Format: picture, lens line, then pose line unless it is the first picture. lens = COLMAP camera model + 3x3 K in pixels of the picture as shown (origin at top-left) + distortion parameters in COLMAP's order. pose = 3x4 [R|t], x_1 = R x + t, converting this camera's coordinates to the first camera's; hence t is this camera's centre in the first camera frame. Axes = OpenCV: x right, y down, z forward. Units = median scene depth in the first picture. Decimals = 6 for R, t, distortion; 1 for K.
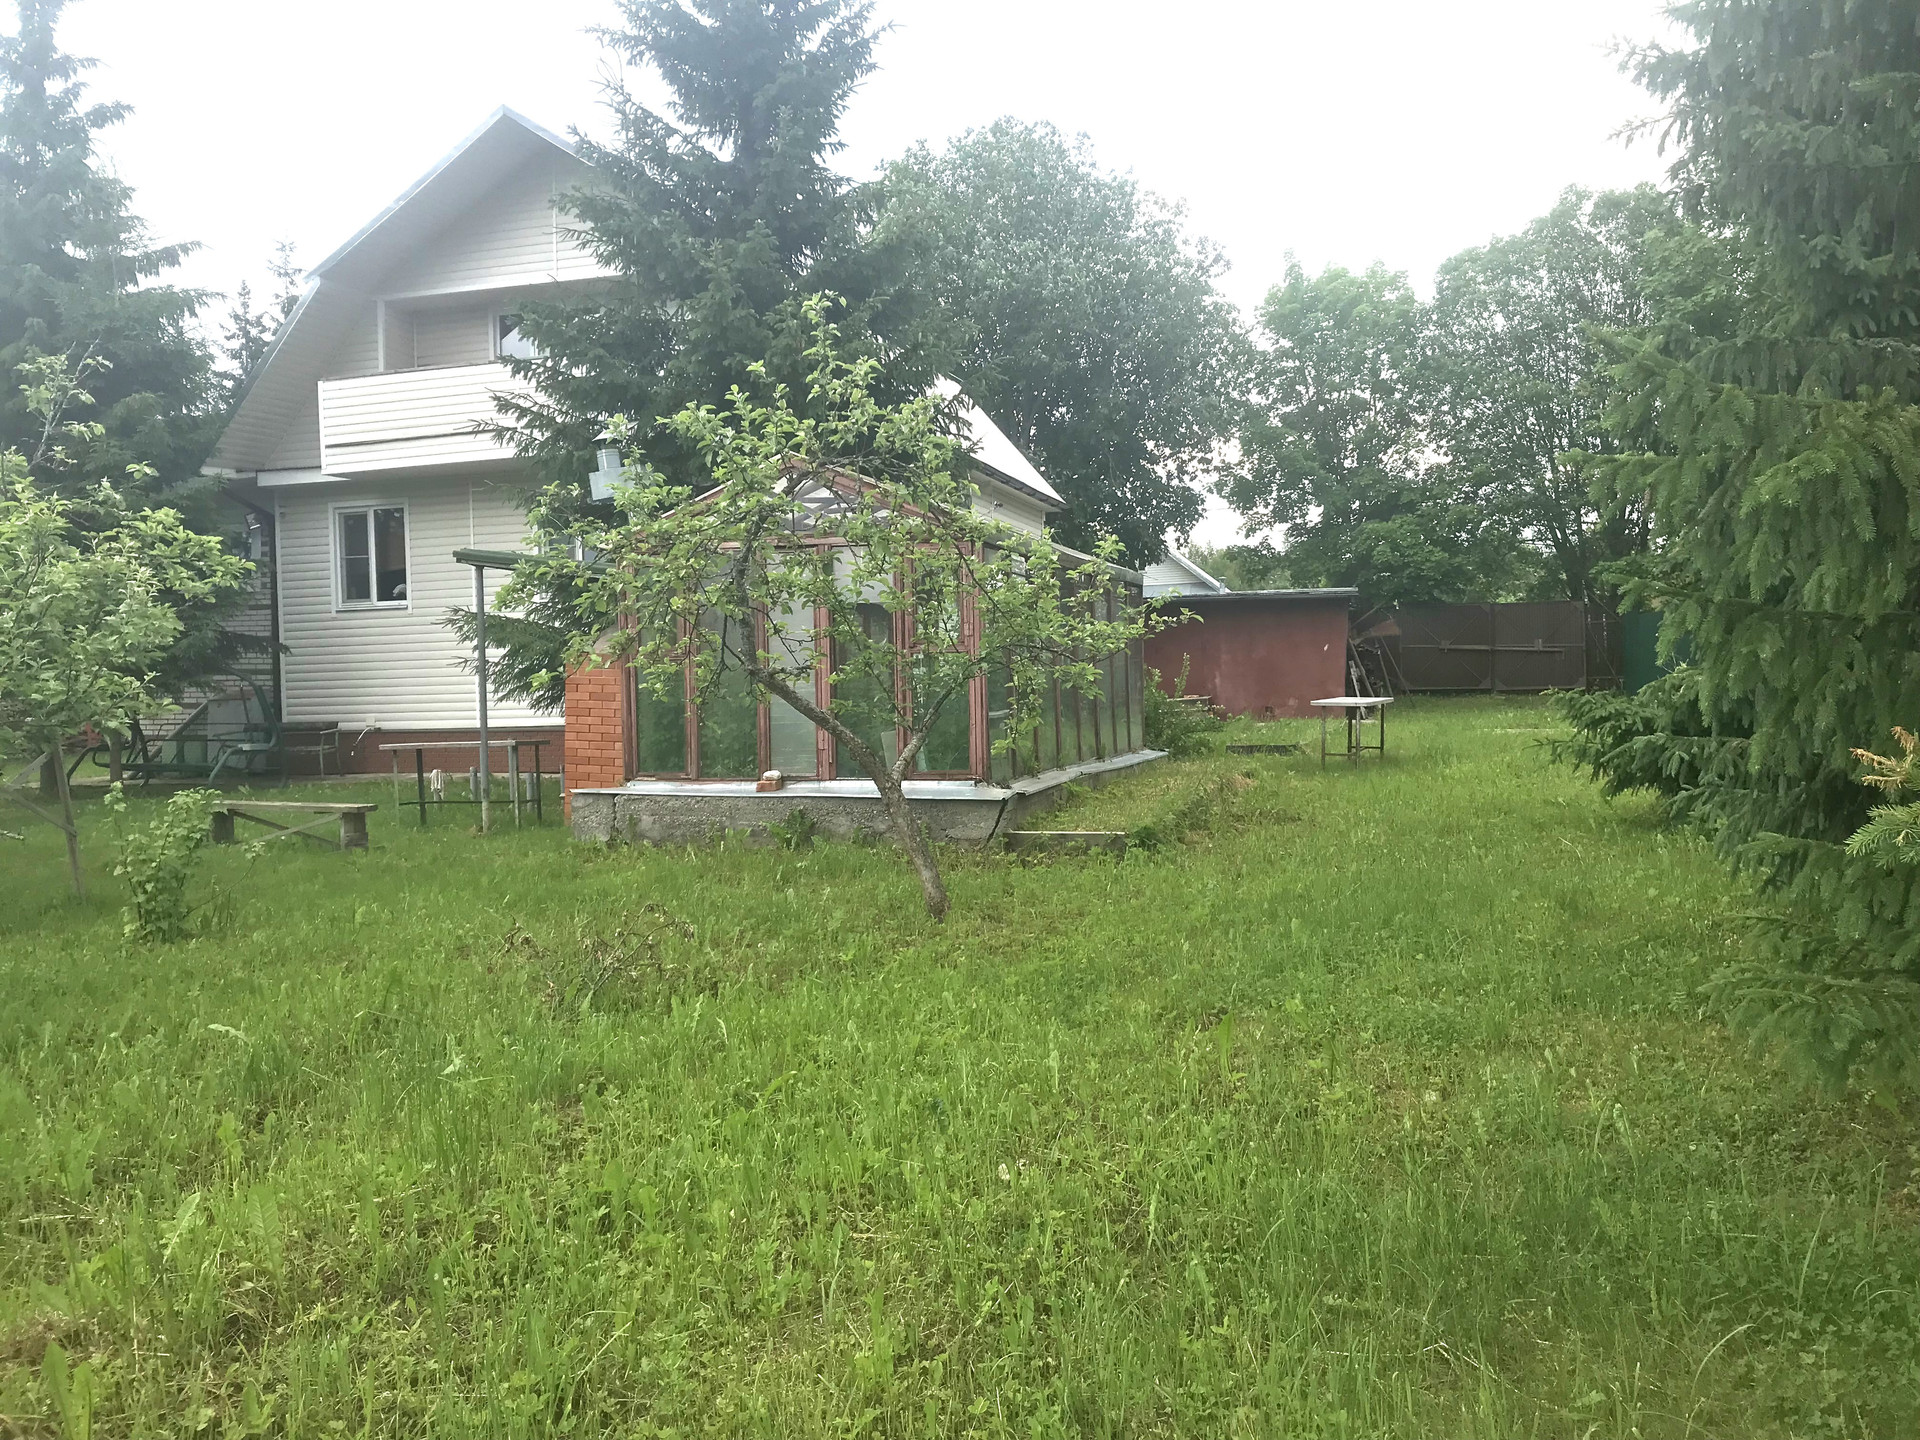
lens RADIAL K [[1577.7, 0, 958.9], [0, 1577.7, 708.6], [0, 0, 1]] dist [0.028402, -0.016468]
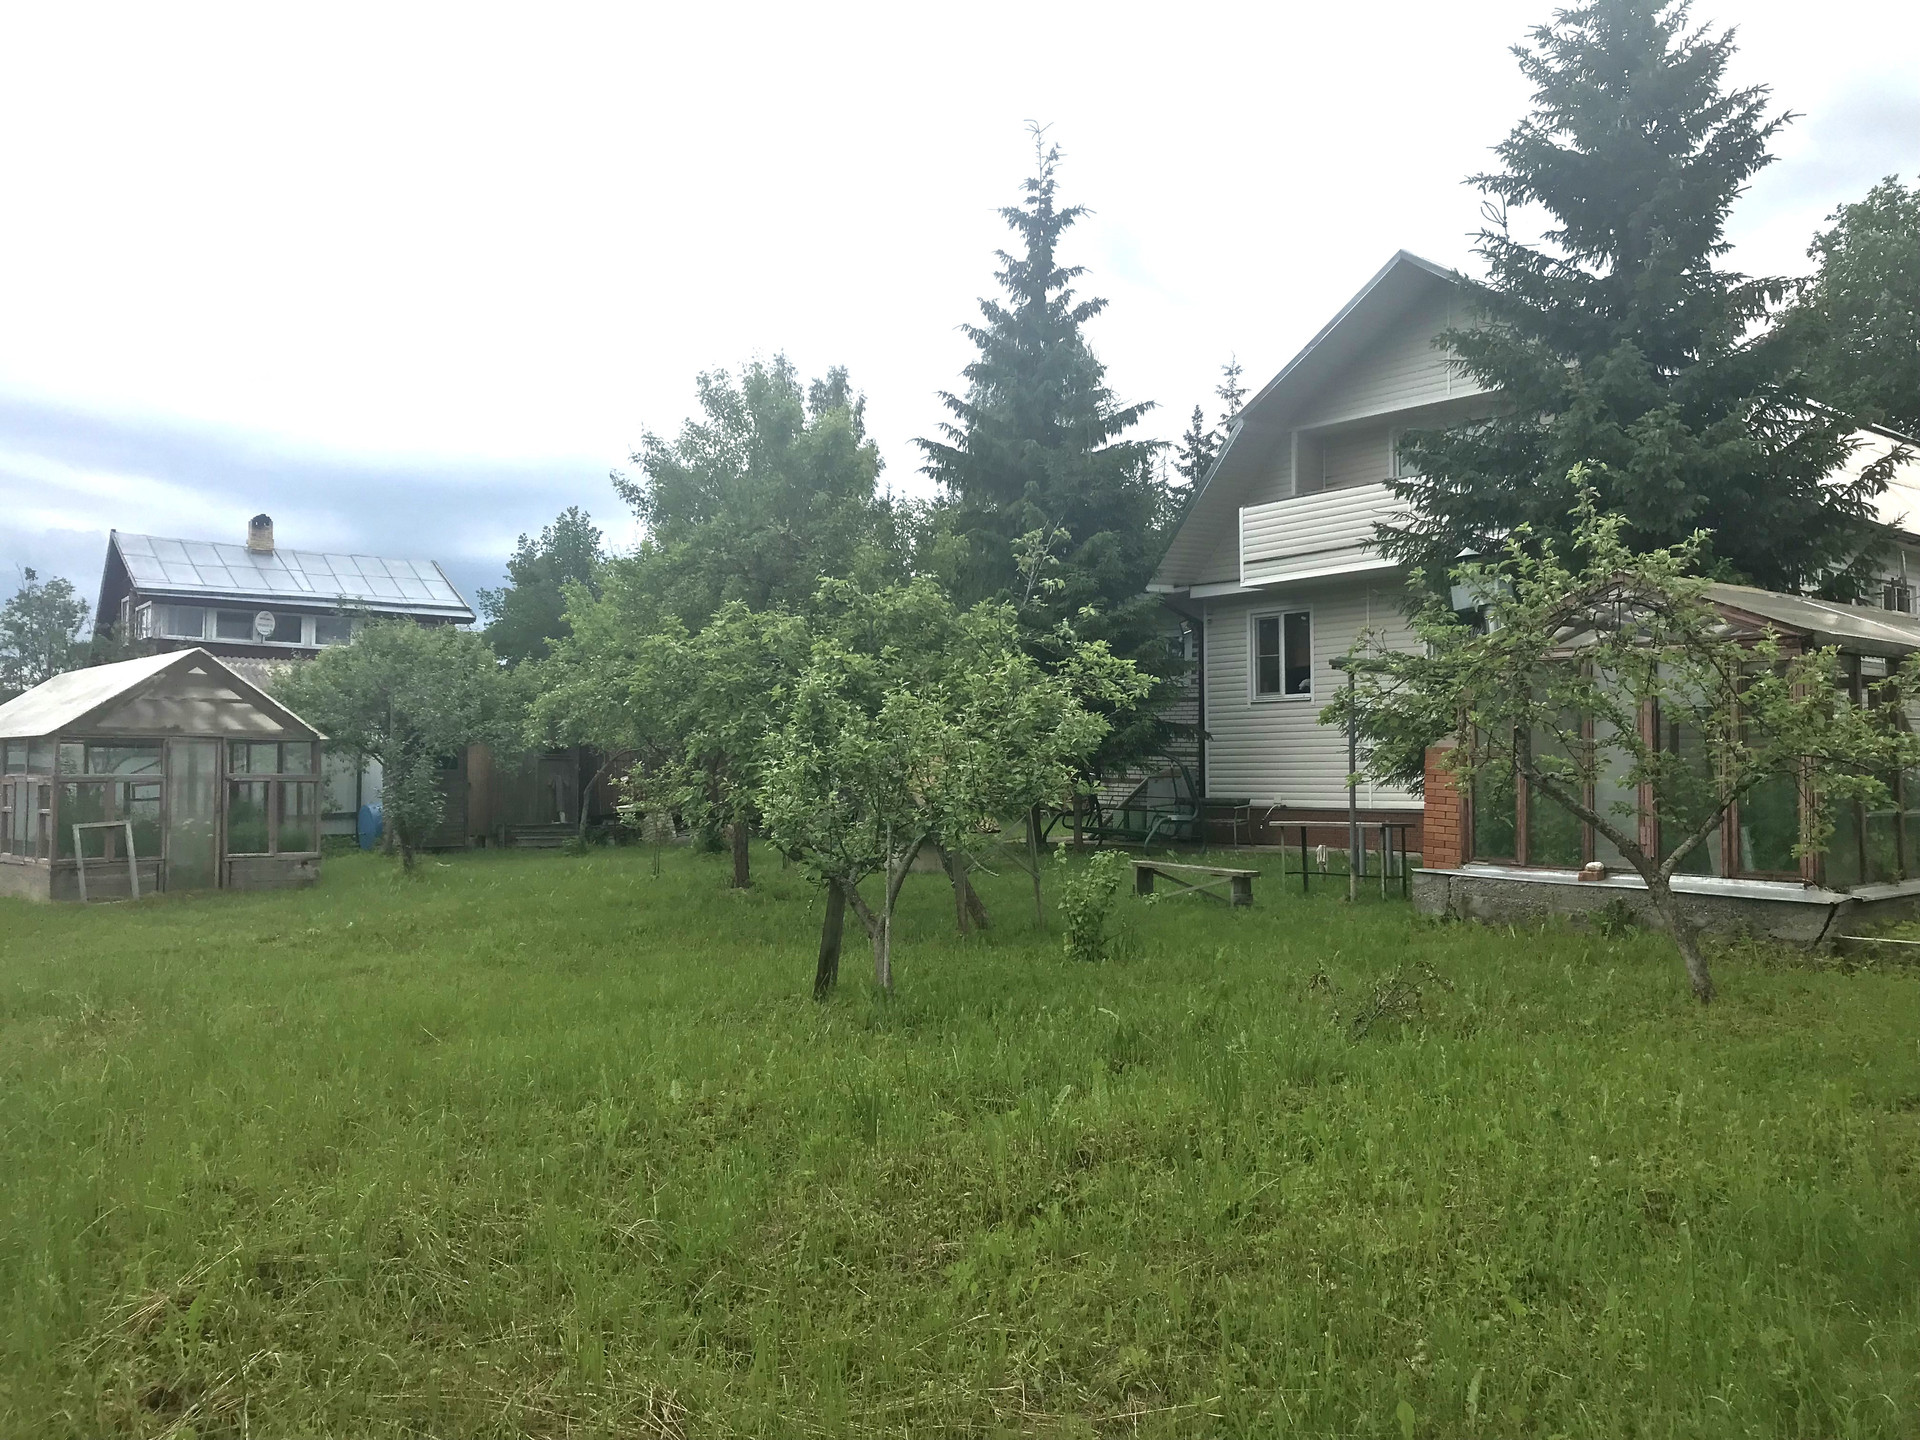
lens RADIAL K [[1577.7, 0, 958.7], [0, 1577.7, 723.3], [0, 0, 1]] dist [0.028402, -0.016468]
pose [[0.839845, 0.009051, -0.542751, 0.070206], [-0.030824, 0.999043, -0.031036, -0.005894], [0.541951, 0.042795, 0.839320, -0.105043]]
